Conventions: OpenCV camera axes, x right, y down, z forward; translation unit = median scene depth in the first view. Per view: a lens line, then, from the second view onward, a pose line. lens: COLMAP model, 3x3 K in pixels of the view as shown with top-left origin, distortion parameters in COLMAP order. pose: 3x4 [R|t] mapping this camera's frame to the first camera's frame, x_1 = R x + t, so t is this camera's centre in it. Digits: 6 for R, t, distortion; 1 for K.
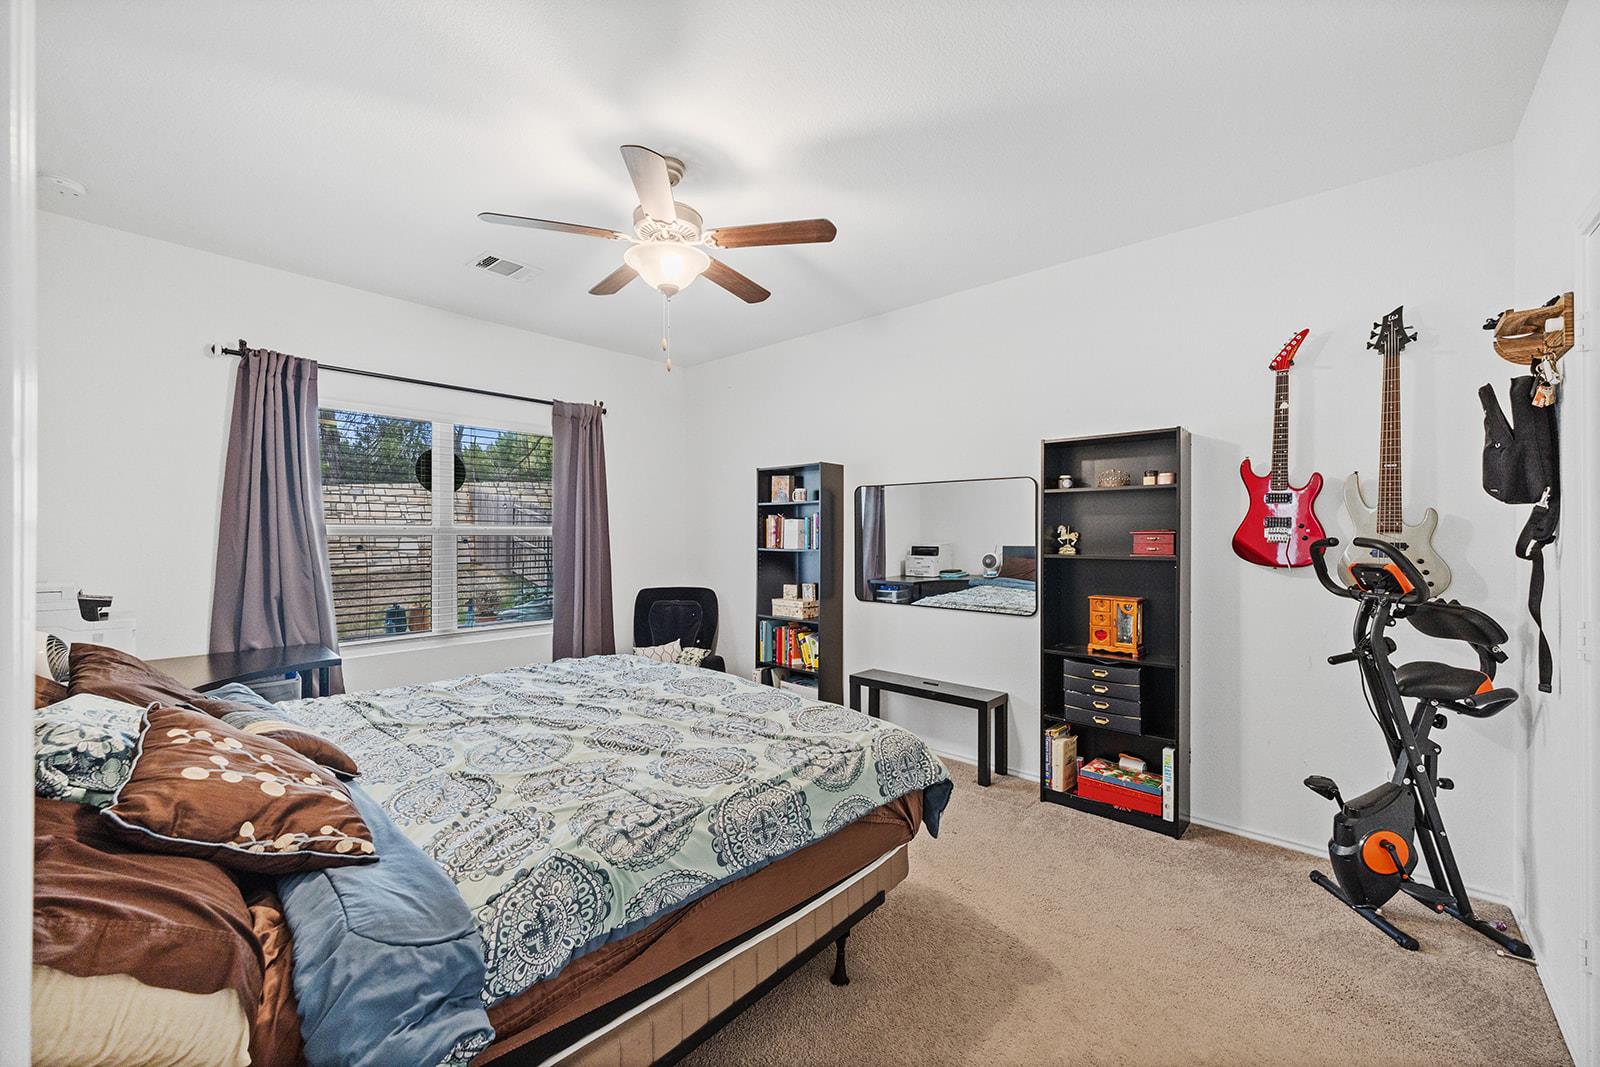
lens RADIAL K [[618.9, 0, 795.2], [0, 618.9, 533.5], [0, 0, 1]] dist [-0.001227, -0.000039]
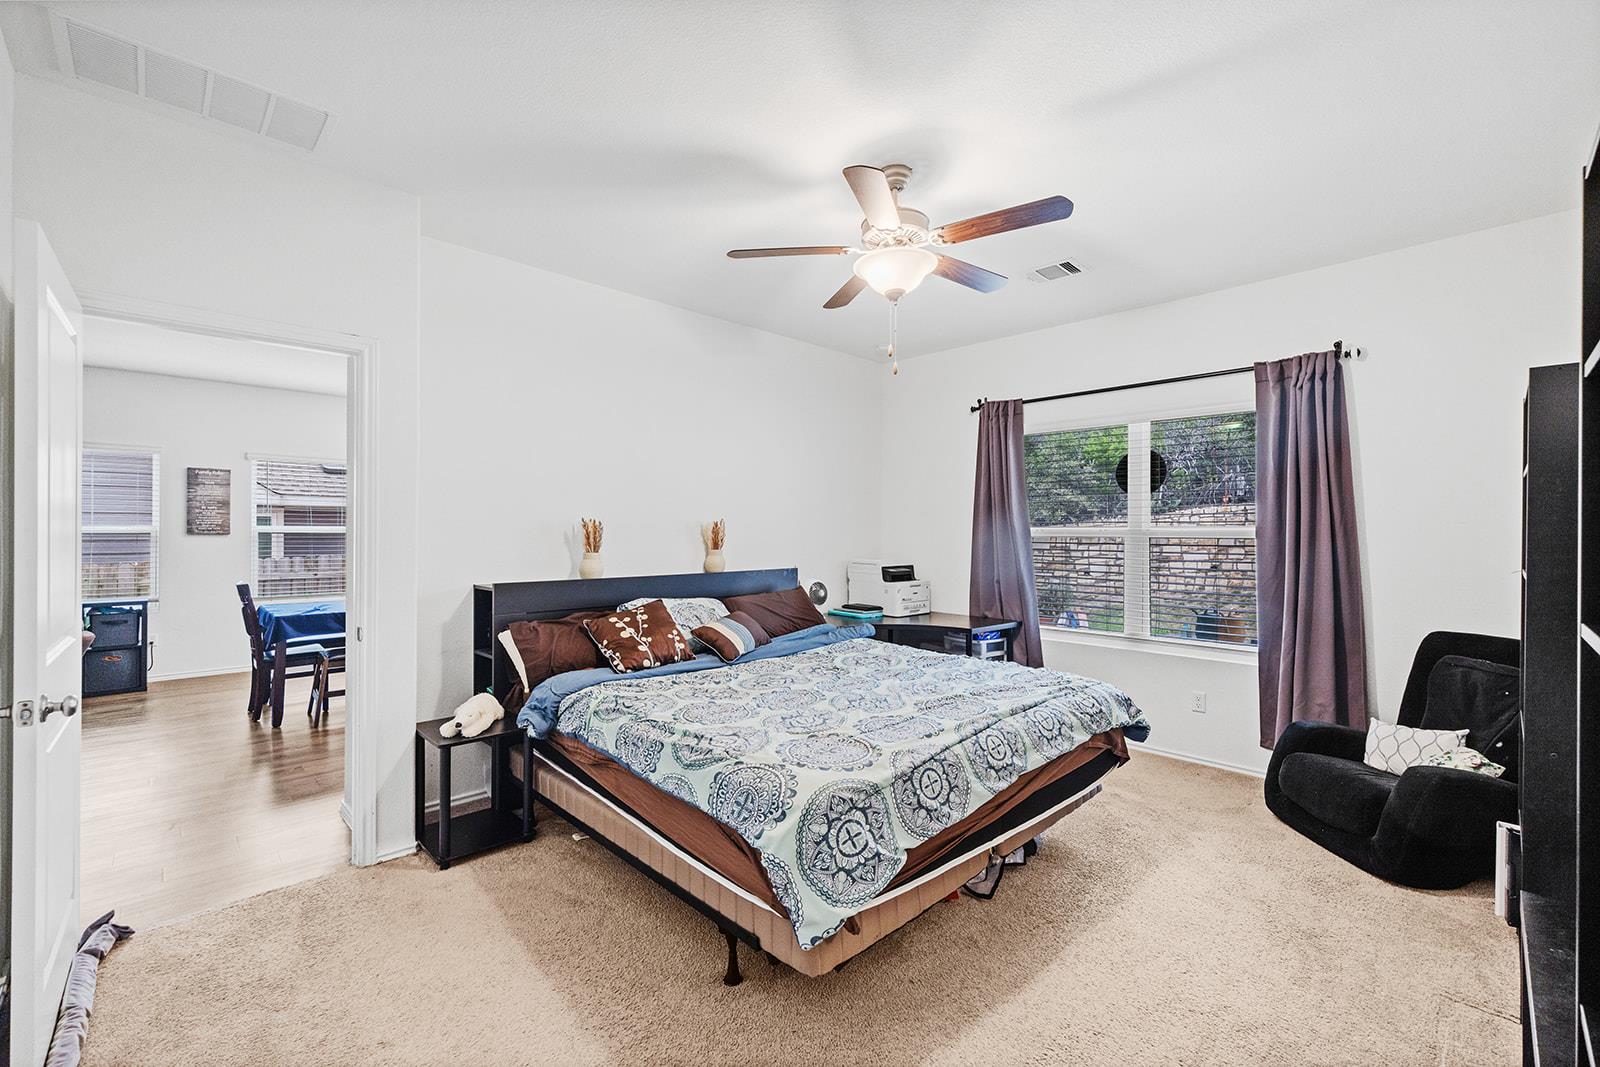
lens RADIAL K [[651.8, 0, 794.8], [0, 651.8, 533.0], [0, 0, 1]] dist [-0.003643, -0.000738]
pose [[-0.062328, 0.000740, -0.998055, 0.511711], [-0.006964, 0.999975, 0.001177, -0.000523], [0.998031, 0.007024, -0.062321, 0.534985]]
